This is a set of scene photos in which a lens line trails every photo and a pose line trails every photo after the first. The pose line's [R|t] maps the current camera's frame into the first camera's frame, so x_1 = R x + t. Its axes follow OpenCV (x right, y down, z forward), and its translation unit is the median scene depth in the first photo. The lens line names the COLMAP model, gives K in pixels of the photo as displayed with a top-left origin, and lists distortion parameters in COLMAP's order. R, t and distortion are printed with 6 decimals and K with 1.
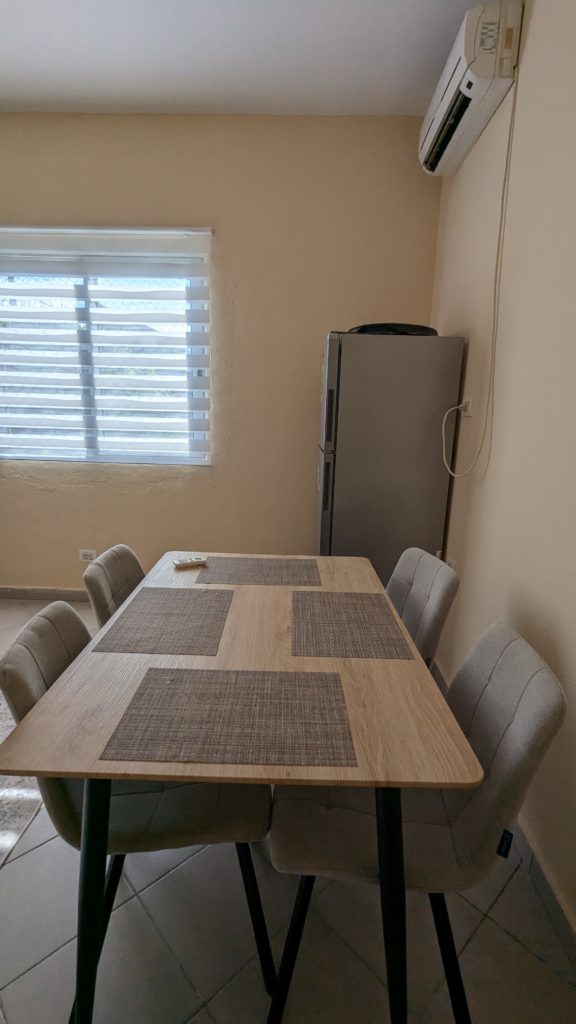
lens RADIAL K [[485.1, 0, 288.0], [0, 485.1, 512.0], [0, 0, 1]] dist [-0.002073, -0.000016]
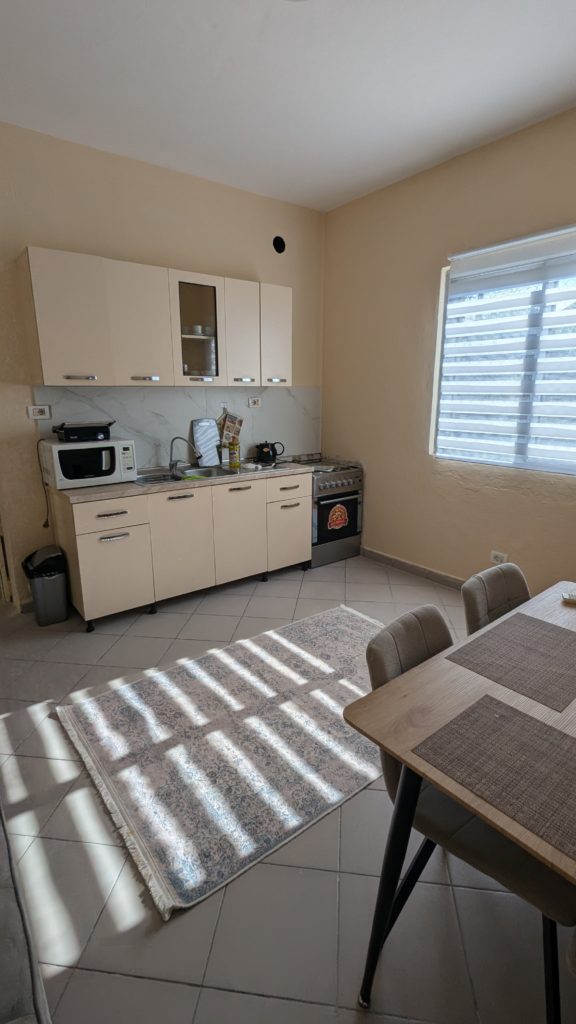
lens RADIAL K [[485.1, 0, 288.0], [0, 485.1, 512.0], [0, 0, 1]] dist [-0.002073, -0.000016]
pose [[0.647288, 0.162485, -0.744726, 0.055365], [-0.148252, 0.985195, 0.086096, -0.034174], [0.747690, 0.054678, 0.661793, -0.015090]]
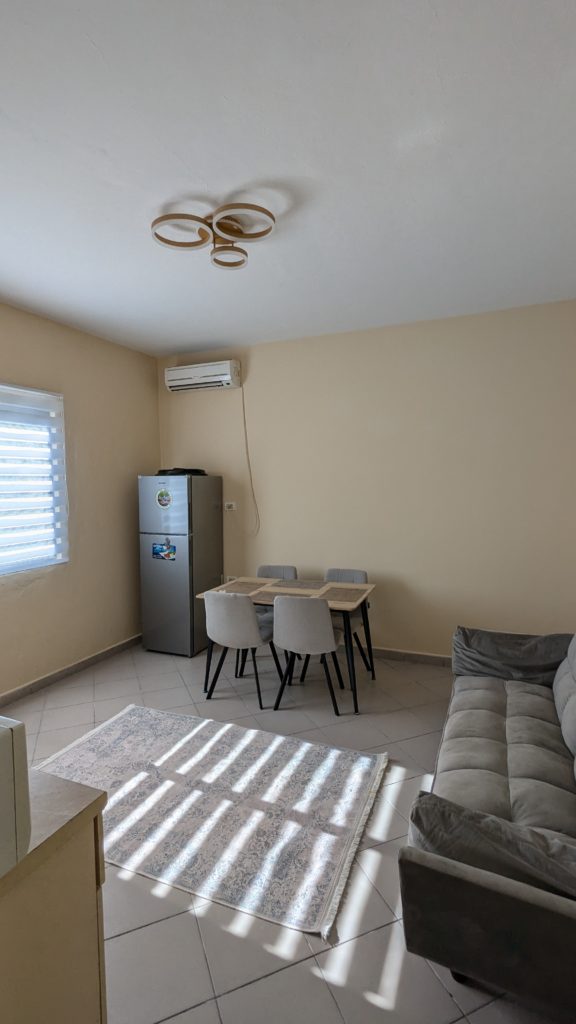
lens RADIAL K [[485.1, 0, 288.0], [0, 485.1, 512.0], [0, 0, 1]] dist [-0.002073, -0.000016]
pose [[0.345612, -0.083373, 0.934666, -1.309055], [0.225663, 0.974199, 0.003455, -0.110742], [-0.910839, 0.209726, 0.355509, -0.033209]]
